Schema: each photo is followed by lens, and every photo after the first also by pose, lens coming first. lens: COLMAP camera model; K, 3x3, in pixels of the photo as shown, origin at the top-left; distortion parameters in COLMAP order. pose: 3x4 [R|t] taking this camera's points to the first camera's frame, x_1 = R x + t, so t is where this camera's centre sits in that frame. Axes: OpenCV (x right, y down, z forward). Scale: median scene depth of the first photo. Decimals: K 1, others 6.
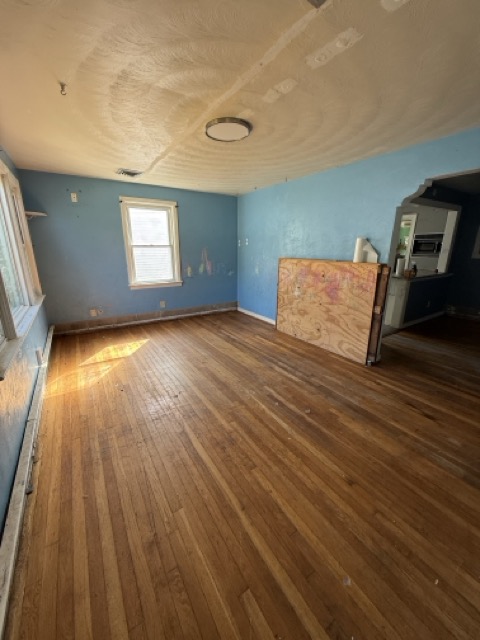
lens RADIAL K [[255.5, 0, 239.3], [0, 255.5, 318.9], [0, 0, 1]] dist [-0.001277, -0.000181]
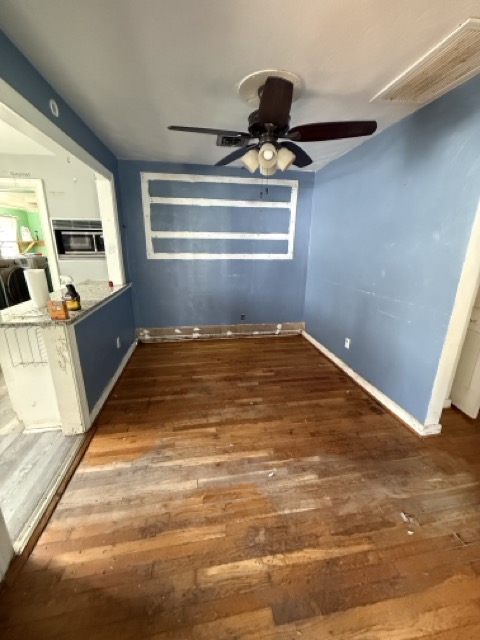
lens RADIAL K [[255.5, 0, 239.3], [0, 255.5, 318.9], [0, 0, 1]] dist [-0.001277, -0.000181]
pose [[0.399469, -0.245449, 0.883277, 0.351463], [0.238866, 0.958078, 0.158206, -0.131450], [-0.885080, 0.147787, 0.441352, 0.490586]]
